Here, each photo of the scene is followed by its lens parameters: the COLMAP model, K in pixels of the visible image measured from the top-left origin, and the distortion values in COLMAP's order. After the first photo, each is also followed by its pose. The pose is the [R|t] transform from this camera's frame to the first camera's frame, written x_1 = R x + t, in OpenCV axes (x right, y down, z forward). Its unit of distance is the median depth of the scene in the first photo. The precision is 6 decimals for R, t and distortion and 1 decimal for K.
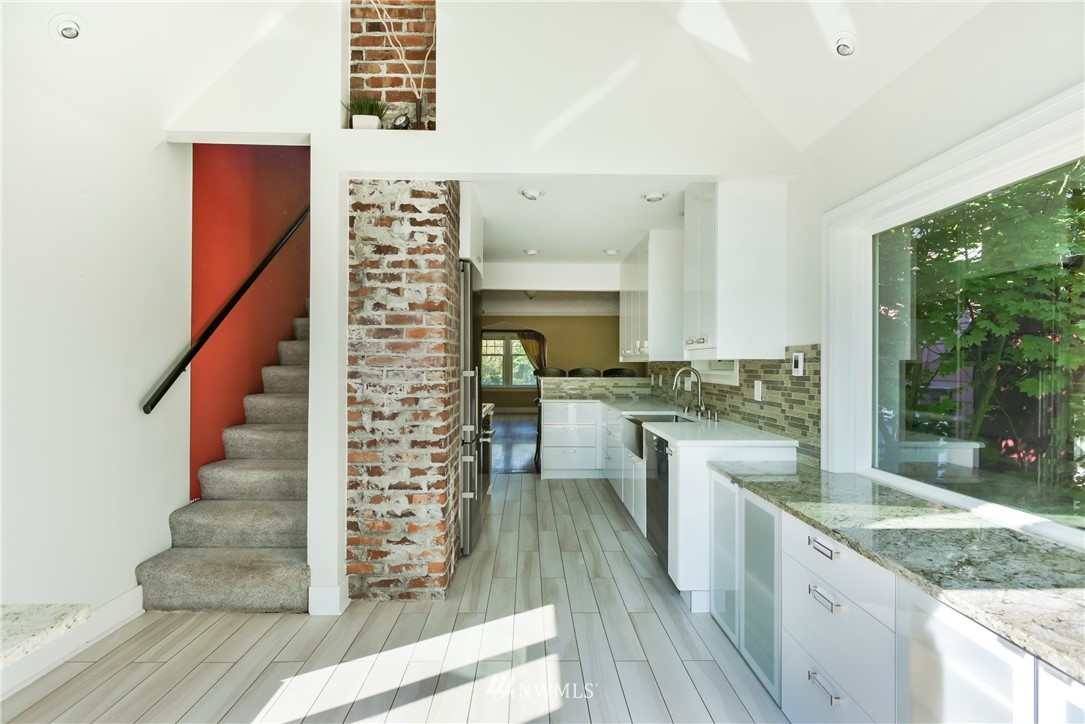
lens RADIAL K [[510.5, 0, 547.0], [0, 510.5, 361.1], [0, 0, 1]] dist [0.001399, 0.000407]
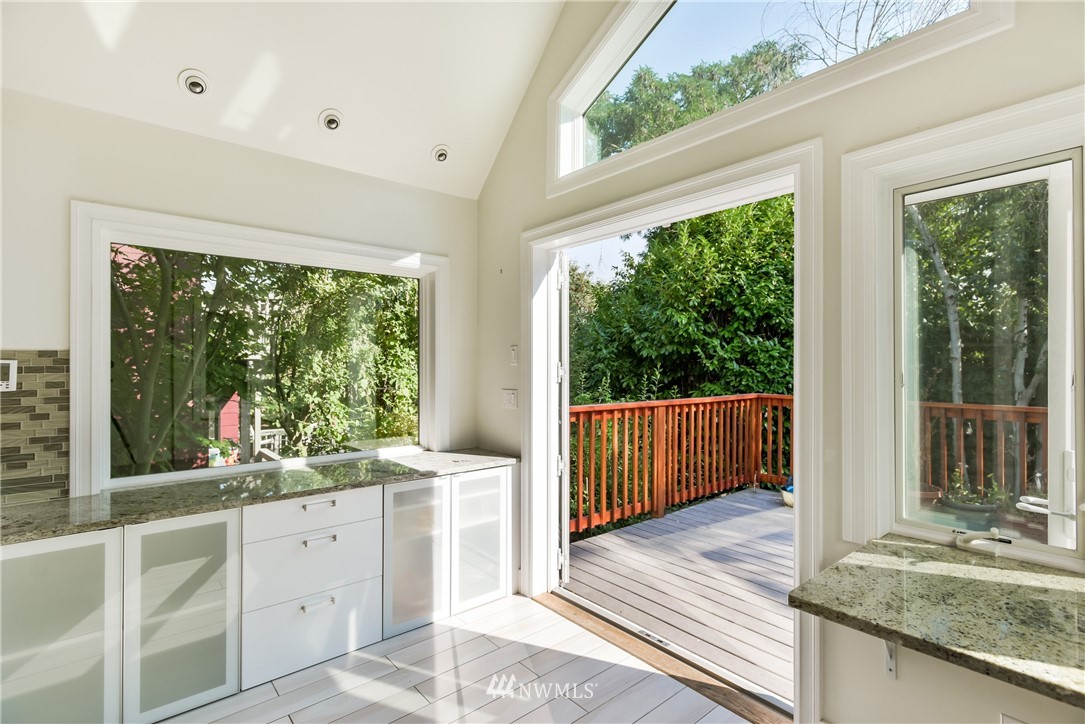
lens RADIAL K [[510.5, 0, 547.0], [0, 510.5, 361.1], [0, 0, 1]] dist [0.001399, 0.000407]
pose [[-0.628027, -0.001449, 0.778190, -0.406360], [-0.007614, 0.999962, -0.004283, -0.012126], [-0.778154, -0.008615, -0.628014, 0.603975]]
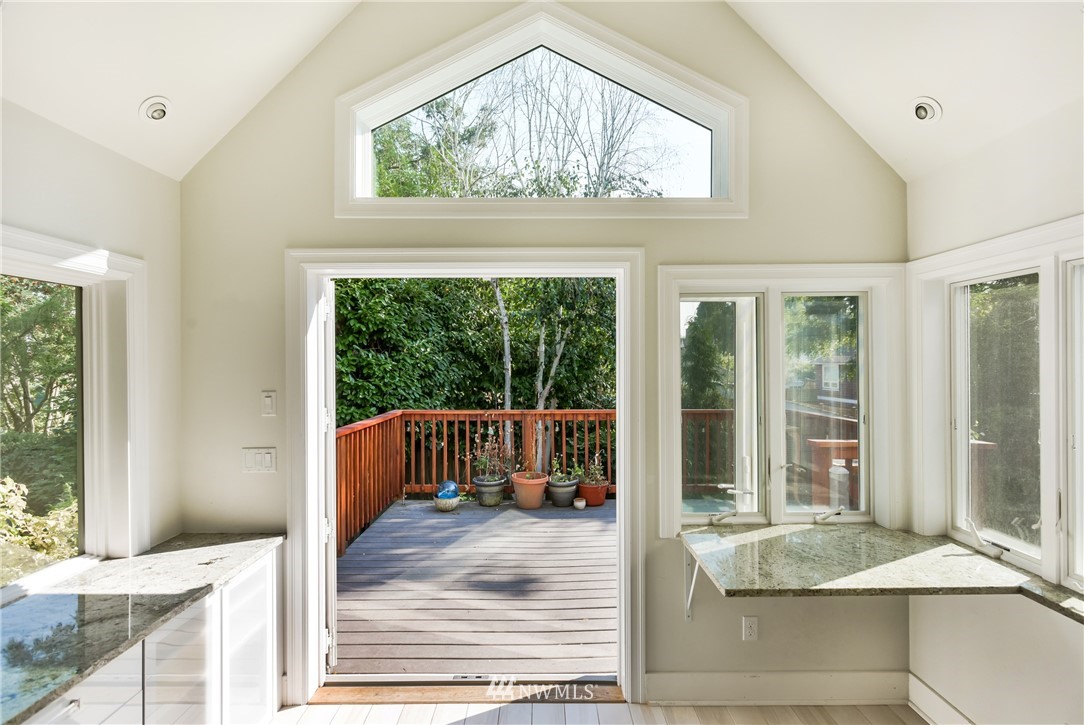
lens RADIAL K [[510.1, 0, 546.5], [0, 510.1, 361.6], [0, 0, 1]] dist [0.001399, 0.000407]
pose [[-0.999653, -0.002352, 0.026251, -0.097689], [-0.002504, 0.999980, -0.005783, -0.073721], [-0.026237, -0.005847, -0.999639, 0.756428]]
